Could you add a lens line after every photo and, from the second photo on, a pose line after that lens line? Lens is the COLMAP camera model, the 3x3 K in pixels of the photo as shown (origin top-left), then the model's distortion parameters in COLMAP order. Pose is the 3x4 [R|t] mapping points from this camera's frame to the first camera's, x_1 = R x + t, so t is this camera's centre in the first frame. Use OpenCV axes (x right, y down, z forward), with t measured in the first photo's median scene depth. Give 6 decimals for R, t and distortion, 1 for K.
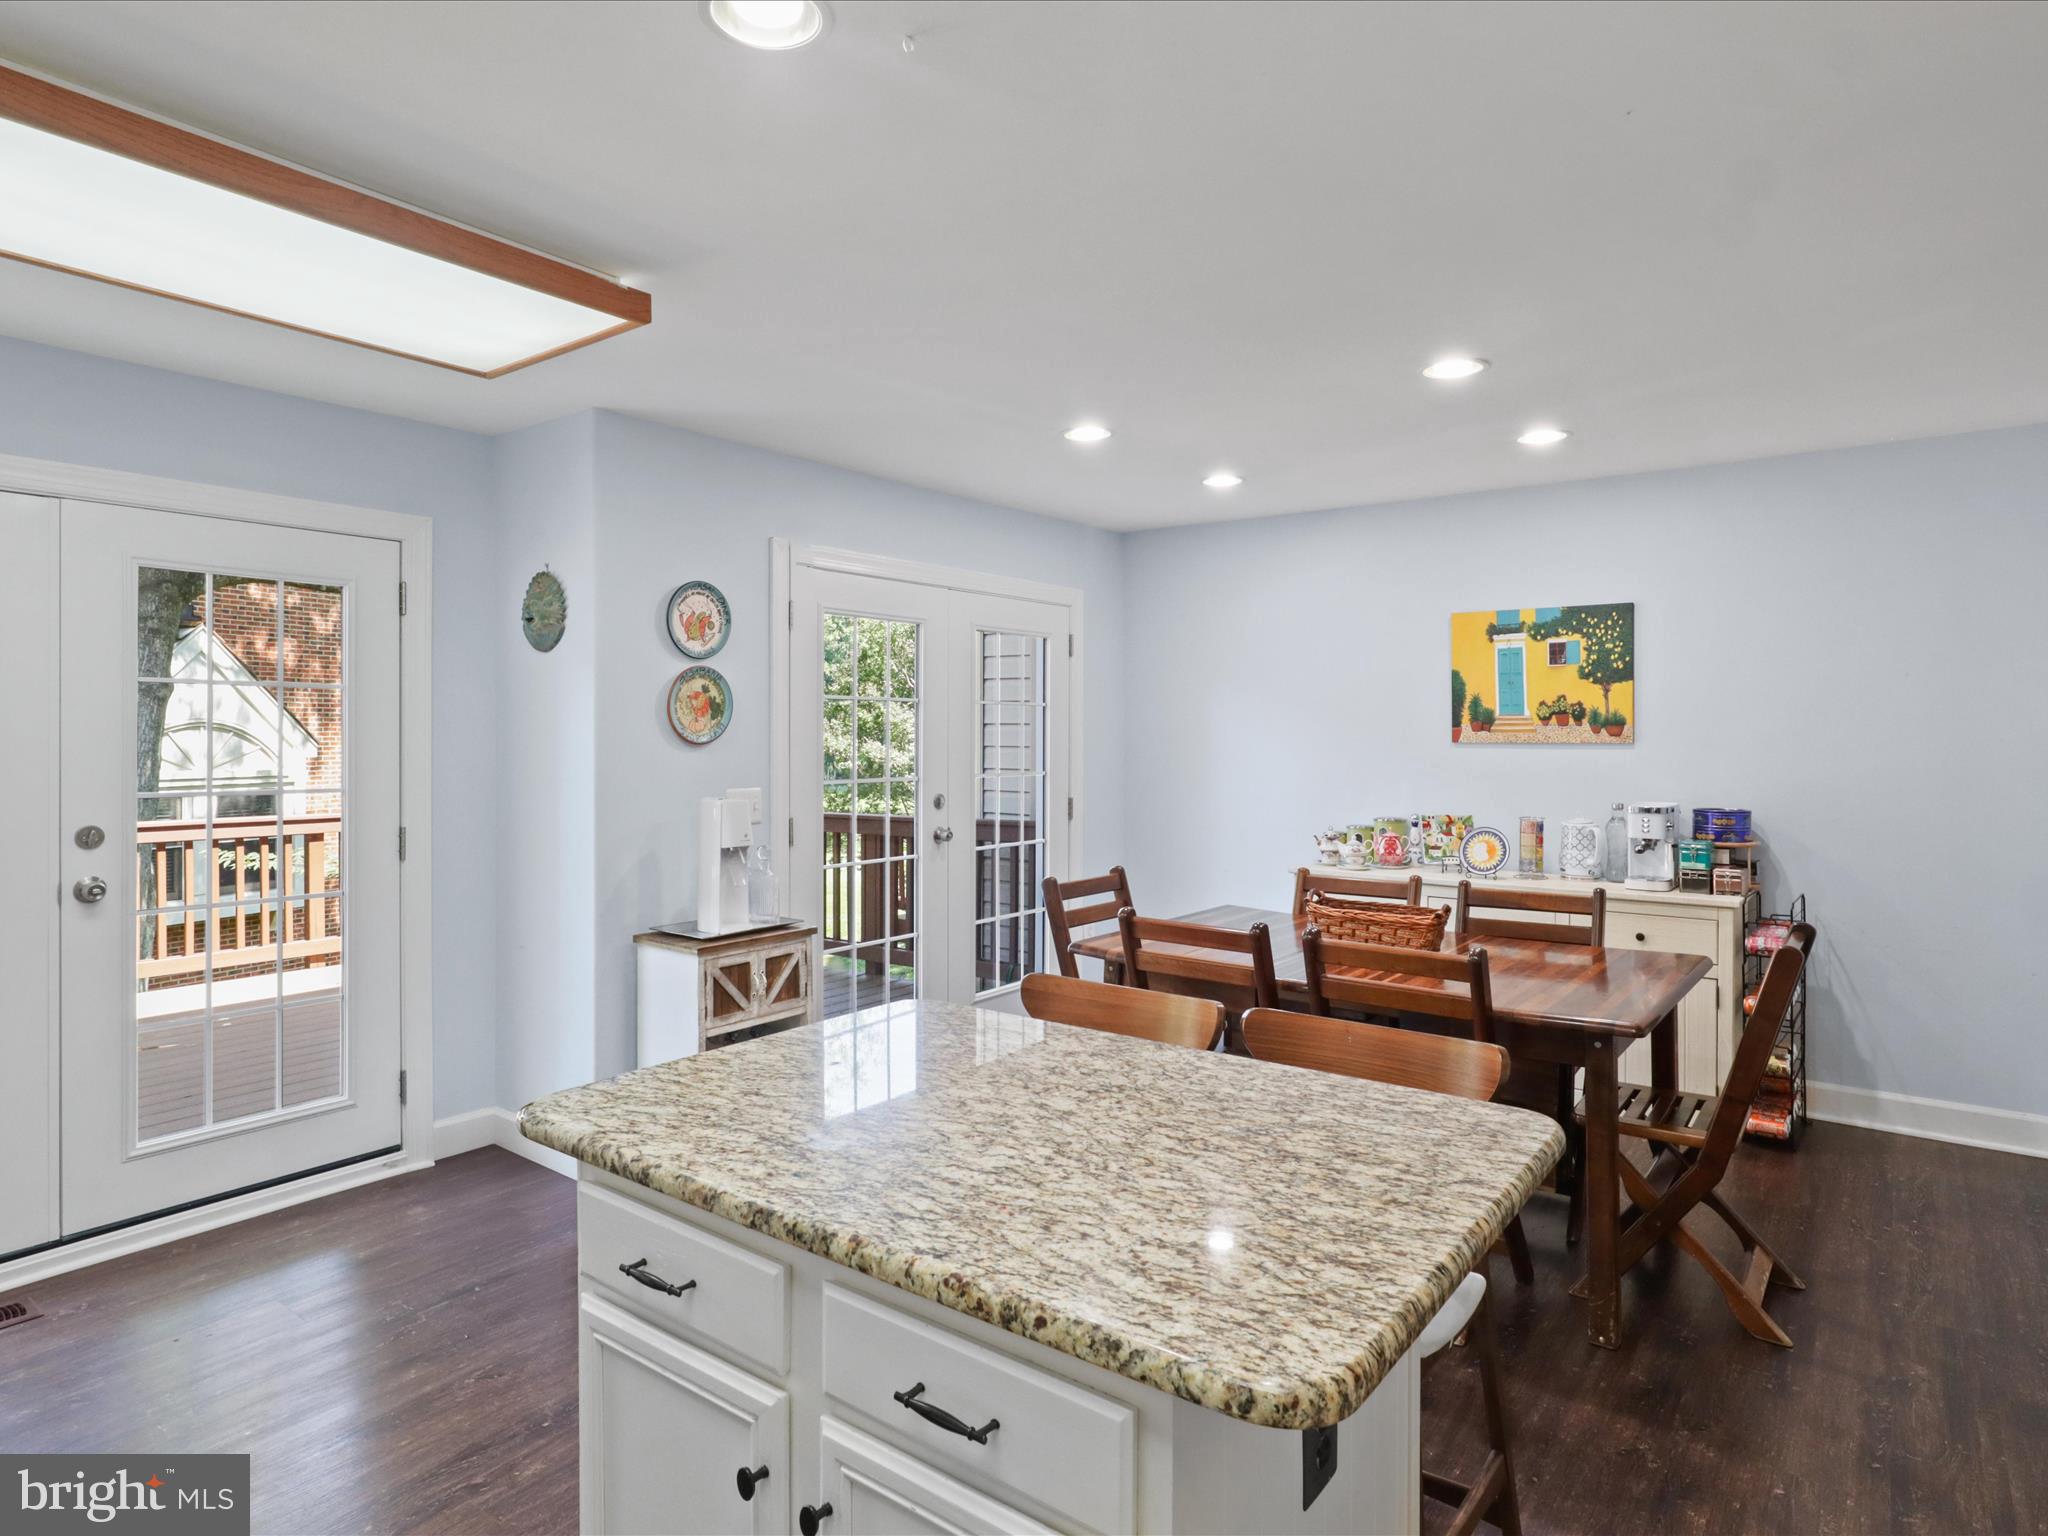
lens RADIAL K [[1158.0, 0, 1030.2], [0, 1158.0, 730.3], [0, 0, 1]] dist [-0.019786, 0.005519]
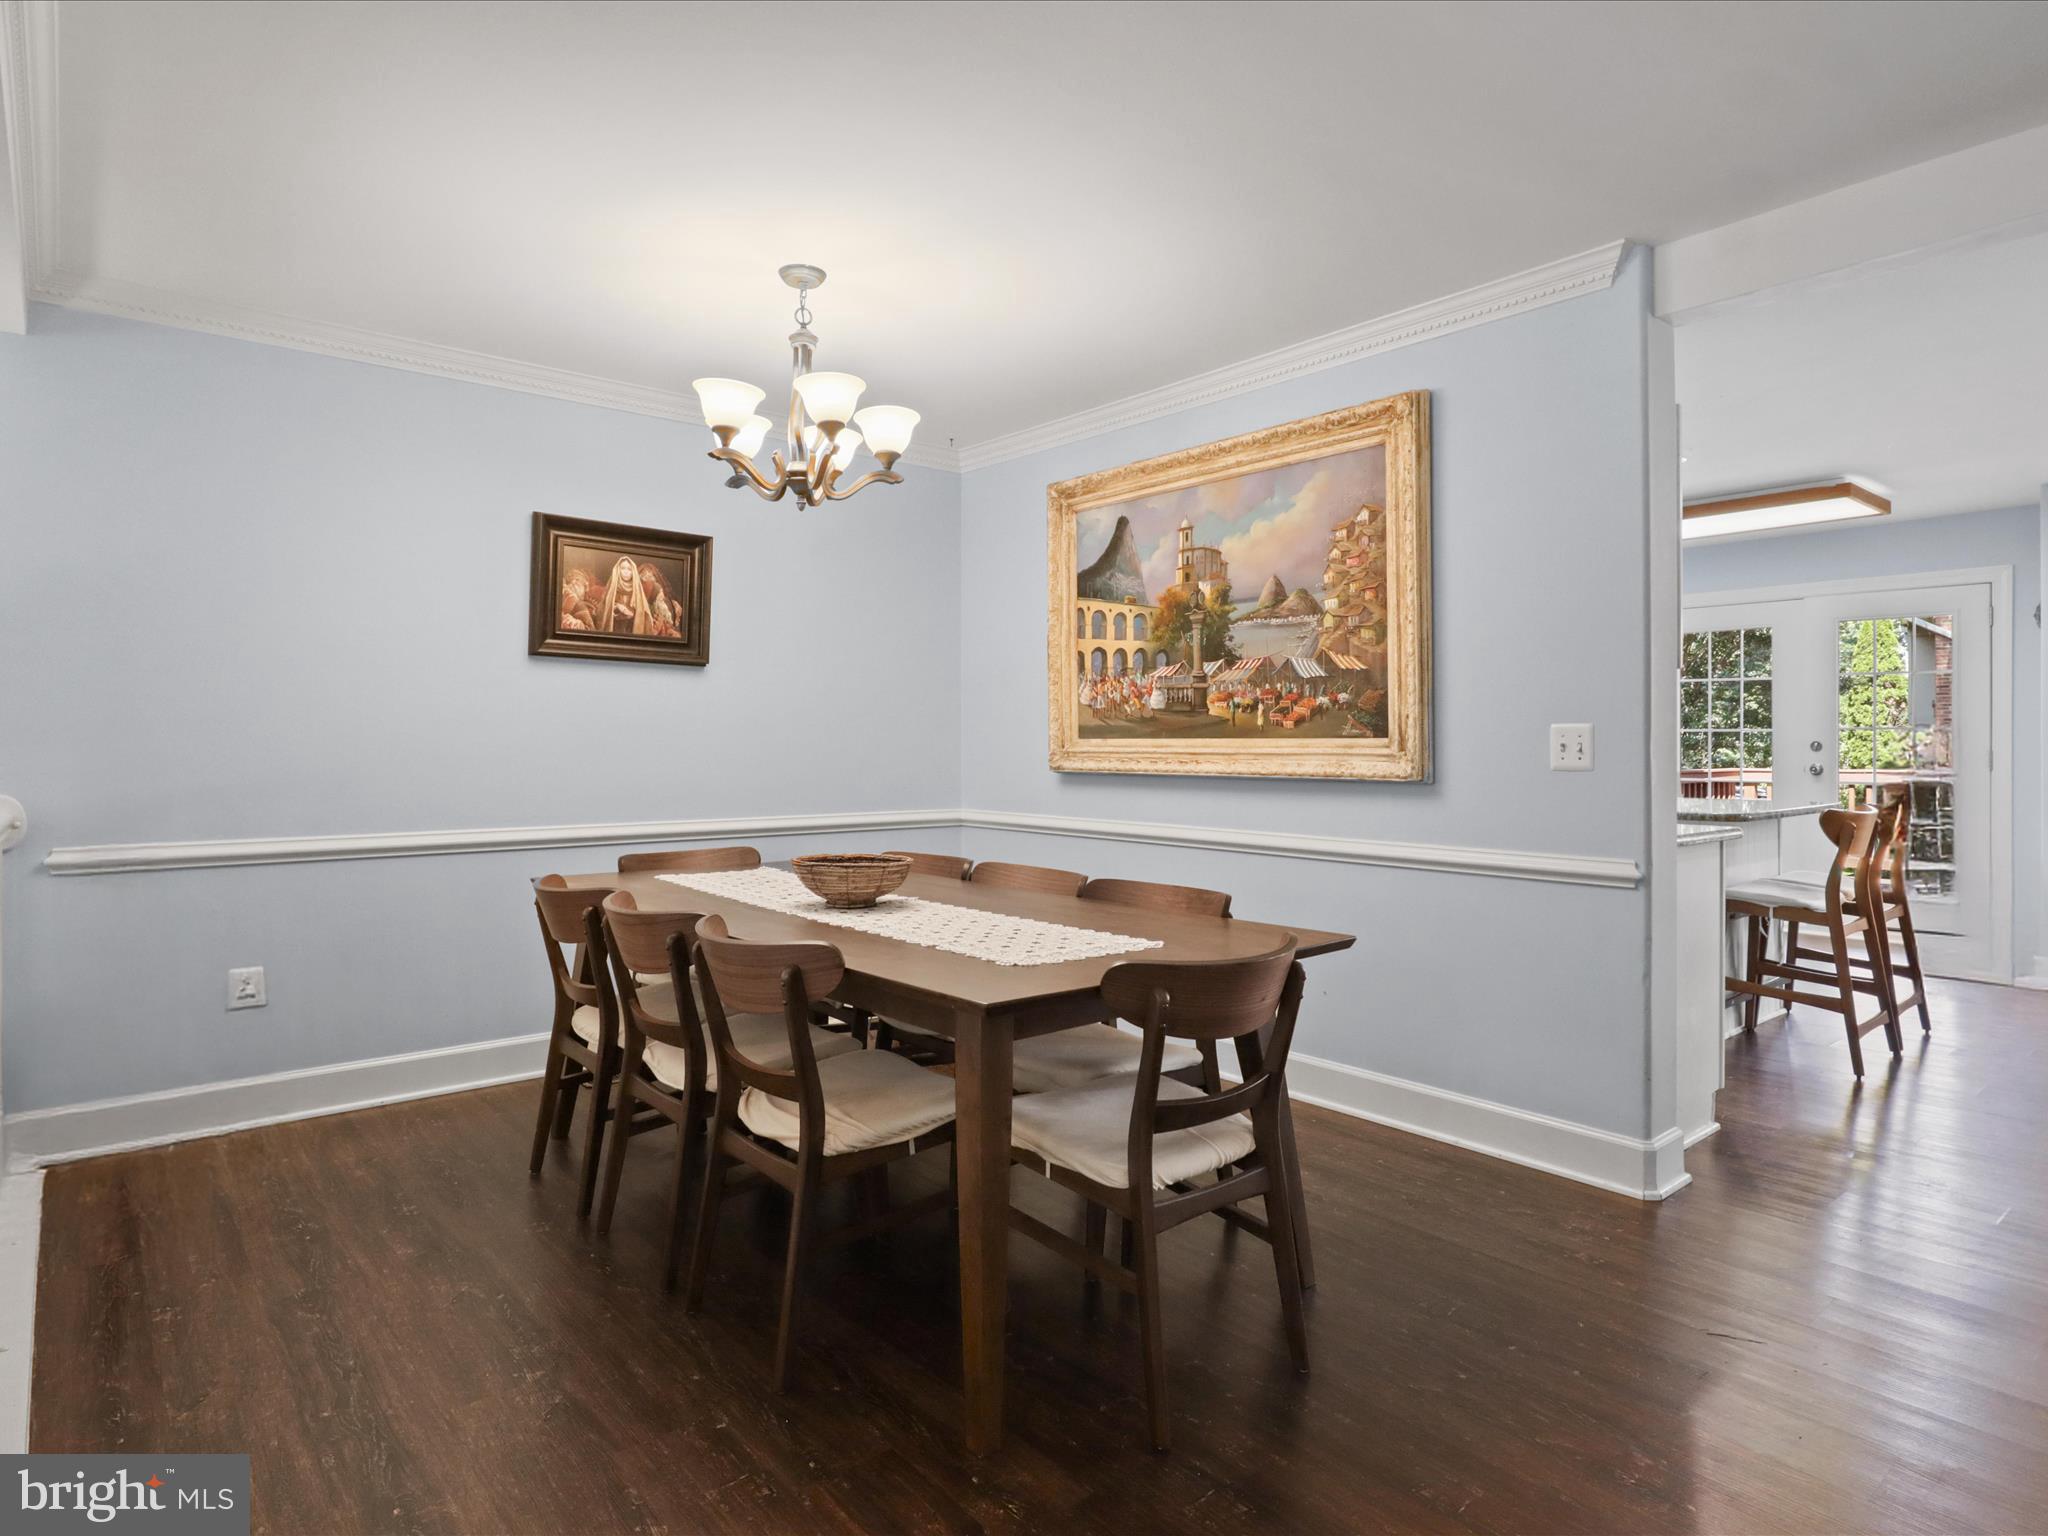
lens RADIAL K [[1158.0, 0, 1034.3], [0, 1158.0, 740.6], [0, 0, 1]] dist [-0.019786, 0.005519]
pose [[-0.224041, -0.007221, -0.974553, 1.153547], [0.000359, 0.999972, -0.007491, 0.065209], [0.974580, -0.002028, -0.224032, 0.001639]]
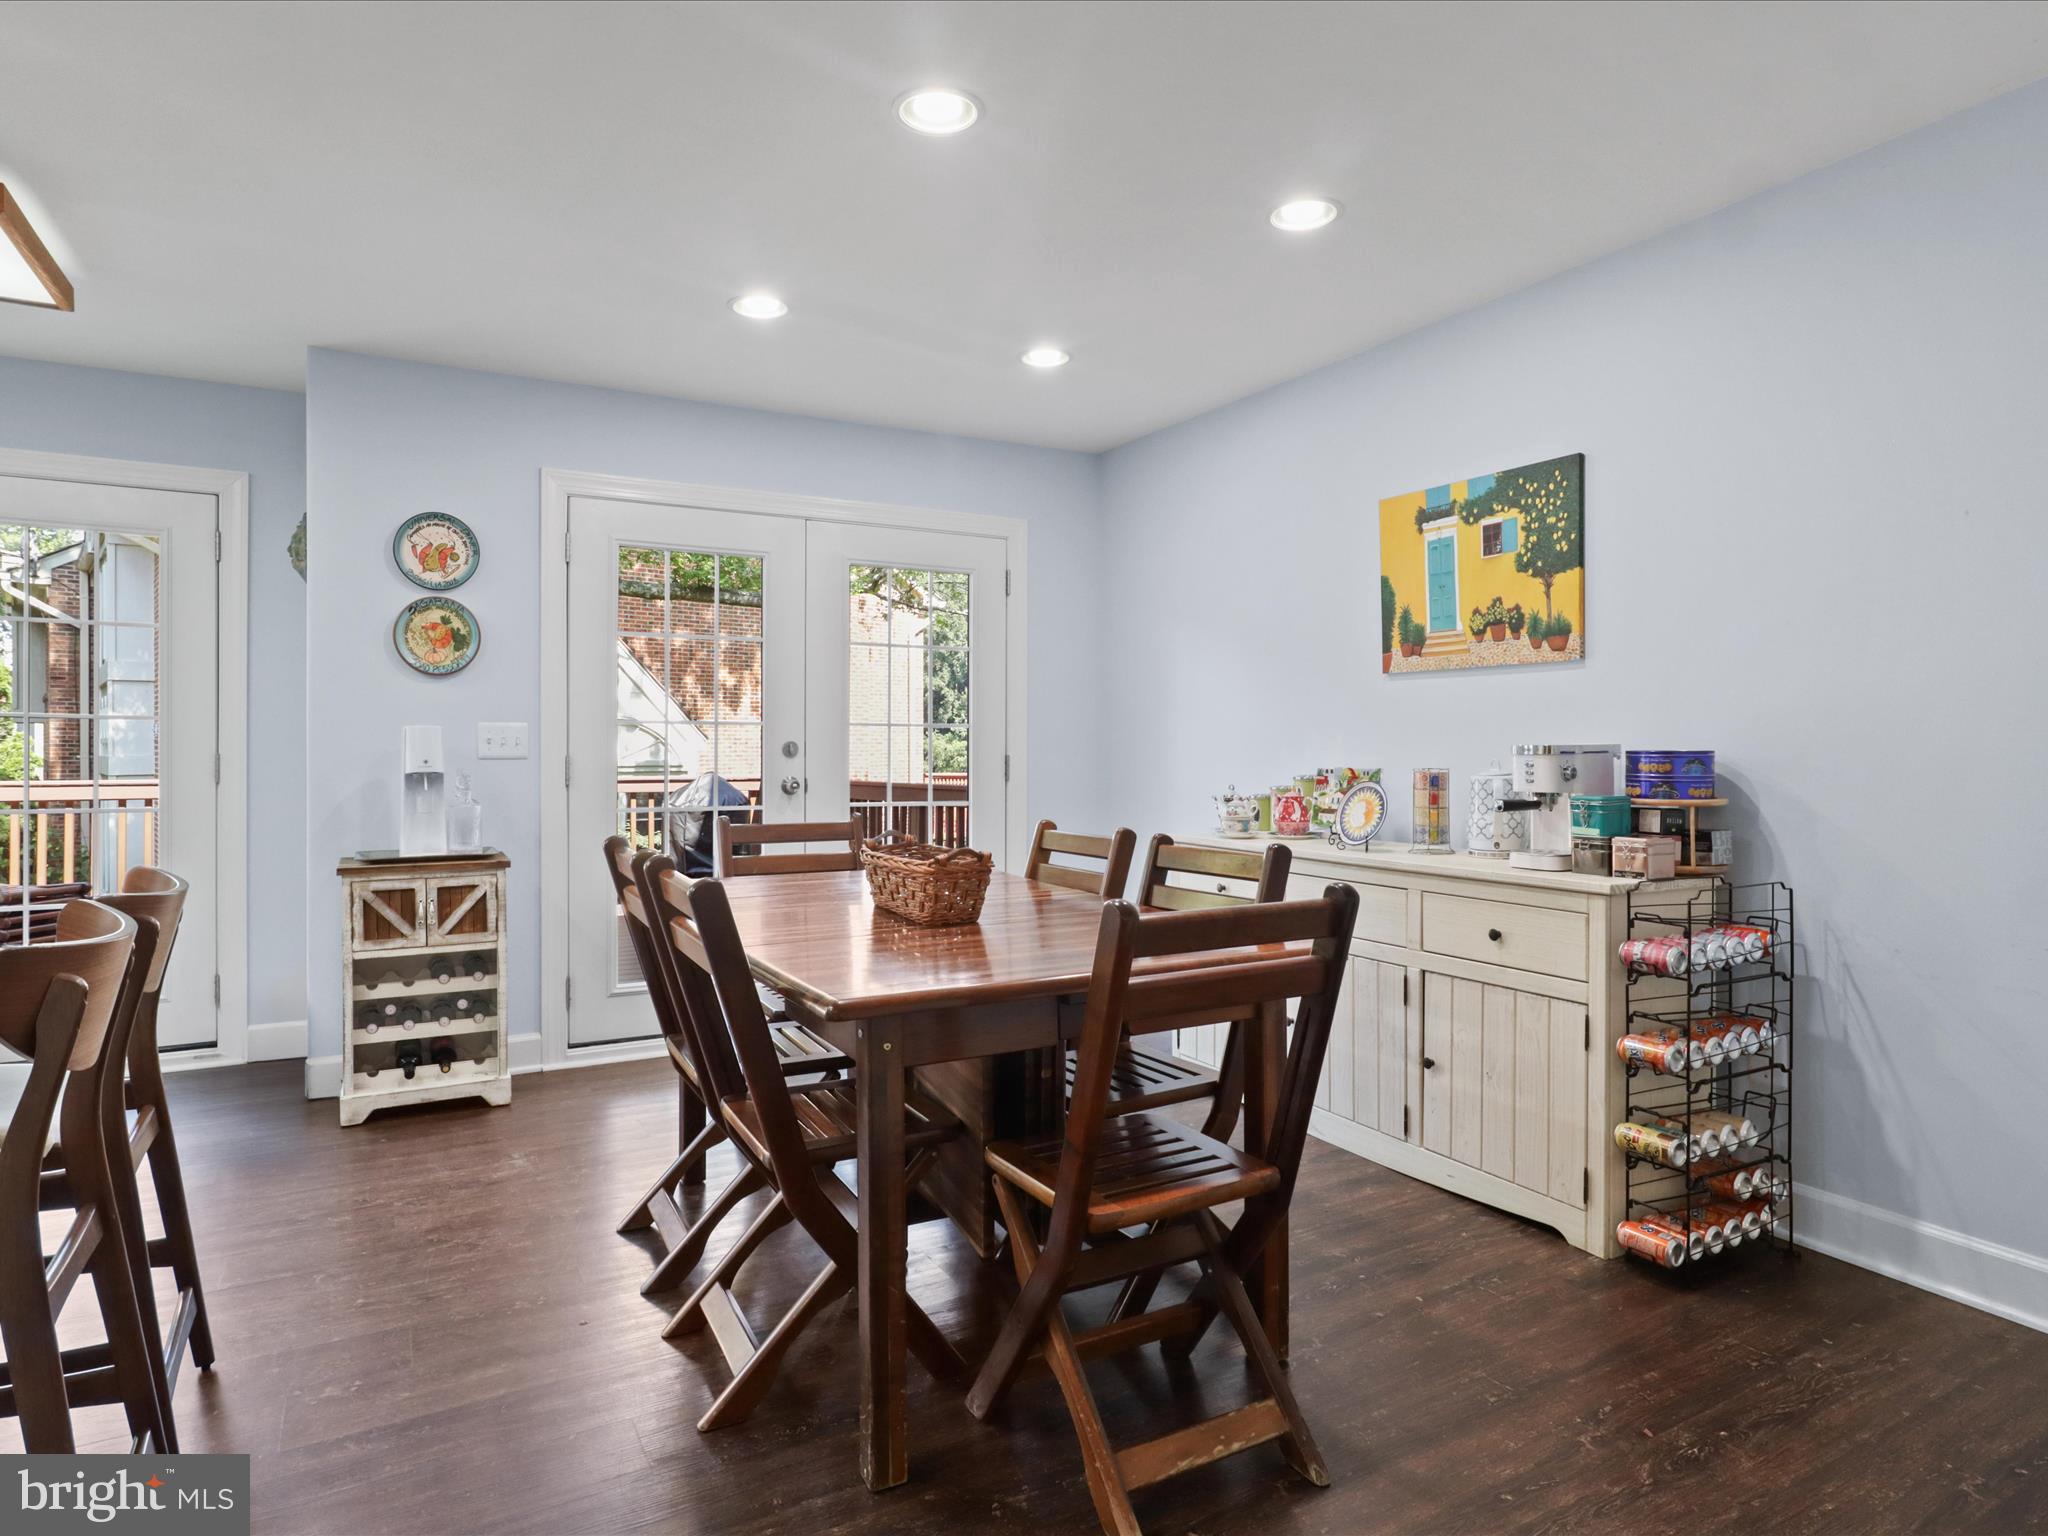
lens RADIAL K [[1158.0, 0, 1029.1], [0, 1158.0, 747.8], [0, 0, 1]] dist [-0.019786, 0.005519]
pose [[0.916992, 0.001313, -0.398904, 0.493430], [-0.000155, 0.999996, 0.002936, 0.061001], [0.398906, -0.002630, 0.916988, 0.244860]]
